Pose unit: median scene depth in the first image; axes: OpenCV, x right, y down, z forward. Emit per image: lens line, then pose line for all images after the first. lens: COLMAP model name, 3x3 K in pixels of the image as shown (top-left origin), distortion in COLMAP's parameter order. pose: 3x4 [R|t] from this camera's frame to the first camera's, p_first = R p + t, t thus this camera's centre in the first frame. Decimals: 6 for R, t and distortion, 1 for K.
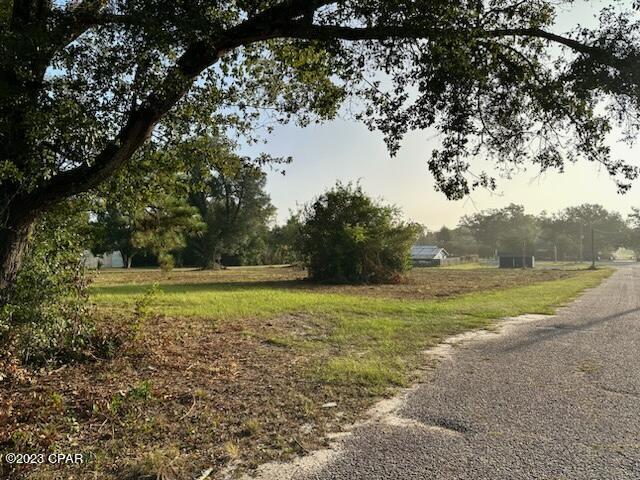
lens RADIAL K [[449.1, 0, 318.8], [0, 449.1, 235.2], [0, 0, 1]] dist [0.083599, -0.107293]
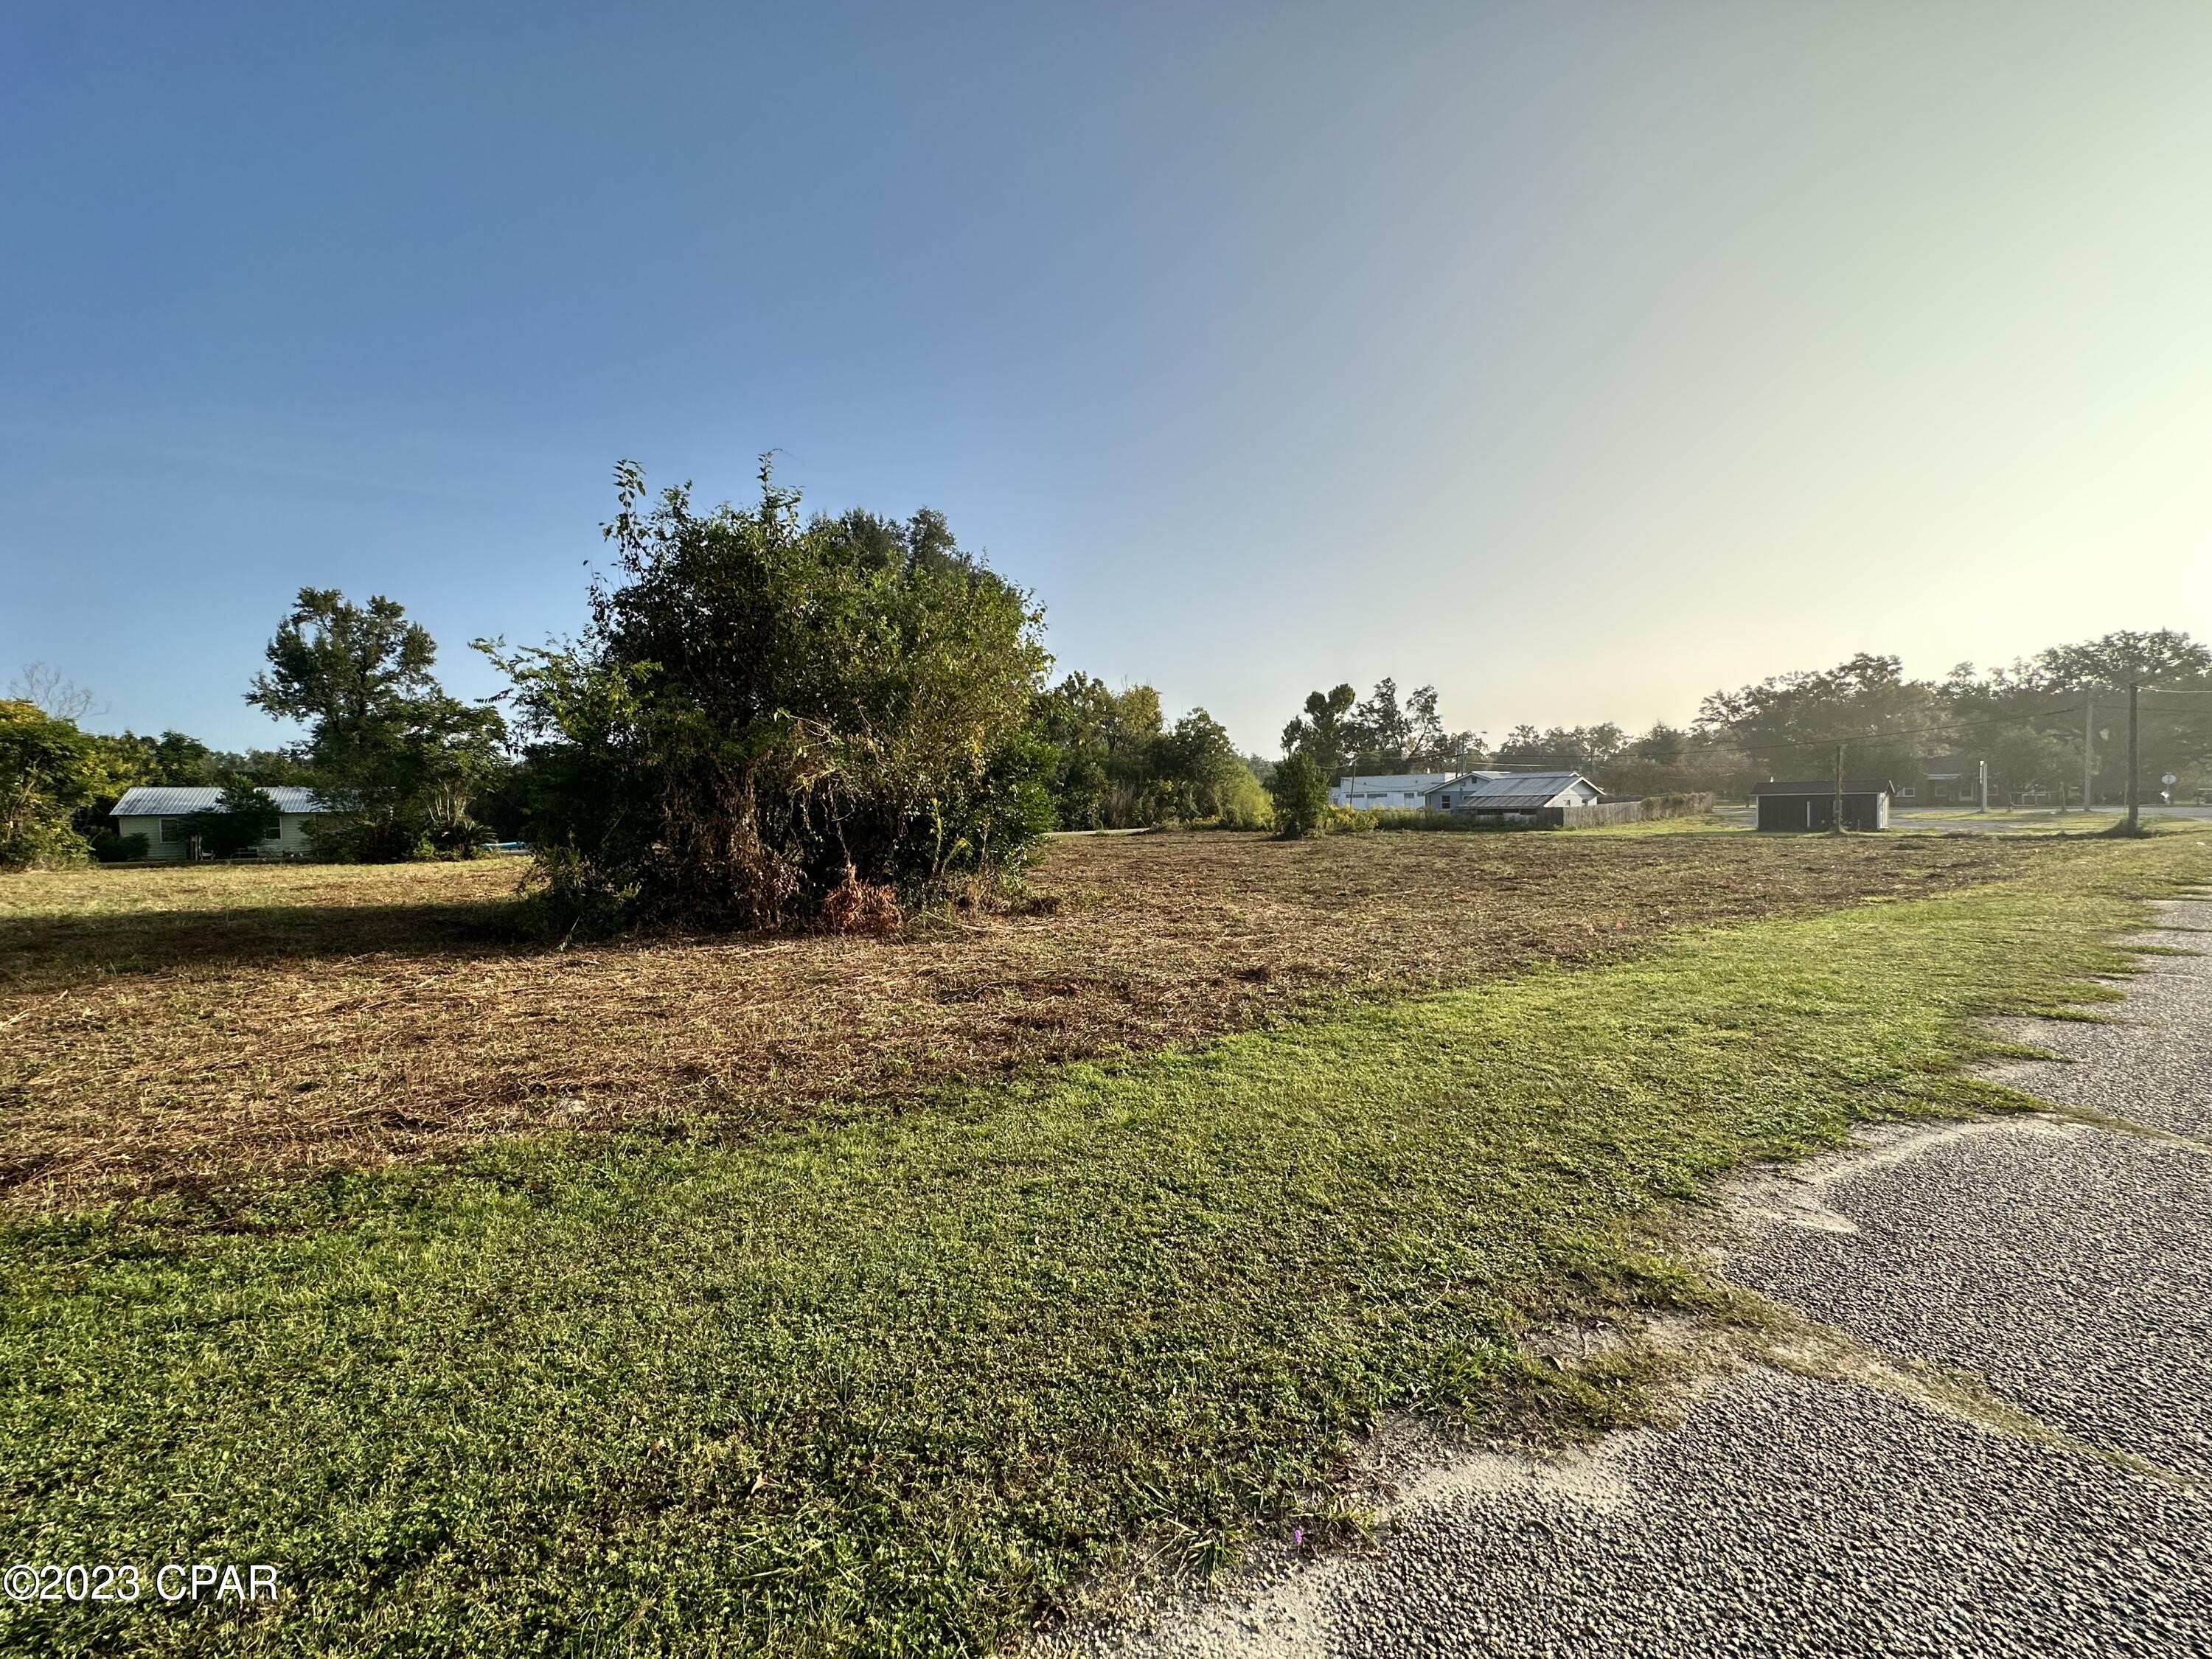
lens RADIAL K [[885.6, 0, 1103.8], [0, 885.6, 828.4], [0, 0, 1]] dist [0.000906, -0.000250]
pose [[0.947202, -0.008509, -0.320523, 0.108735], [0.030494, 0.997507, 0.063635, 0.010559], [0.319183, -0.070049, 0.945101, 0.174661]]
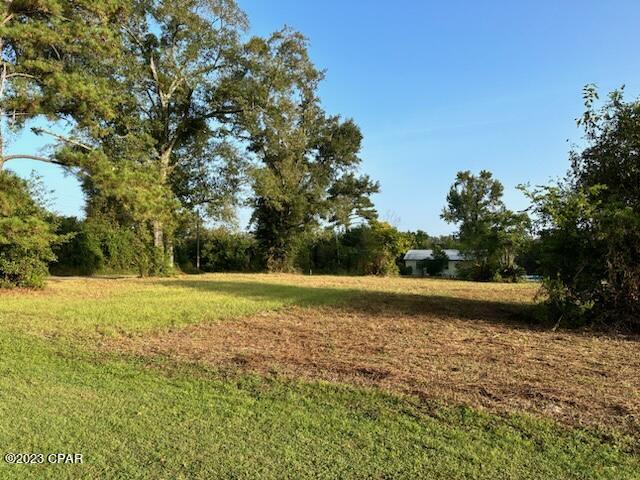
lens RADIAL K [[449.1, 0, 318.8], [0, 449.1, 235.2], [0, 0, 1]] dist [0.083599, -0.107293]
pose [[0.214360, -0.054552, -0.975230, 0.114459], [0.030284, 0.998330, -0.049187, 0.009635], [0.976285, -0.018990, 0.215654, 0.171749]]
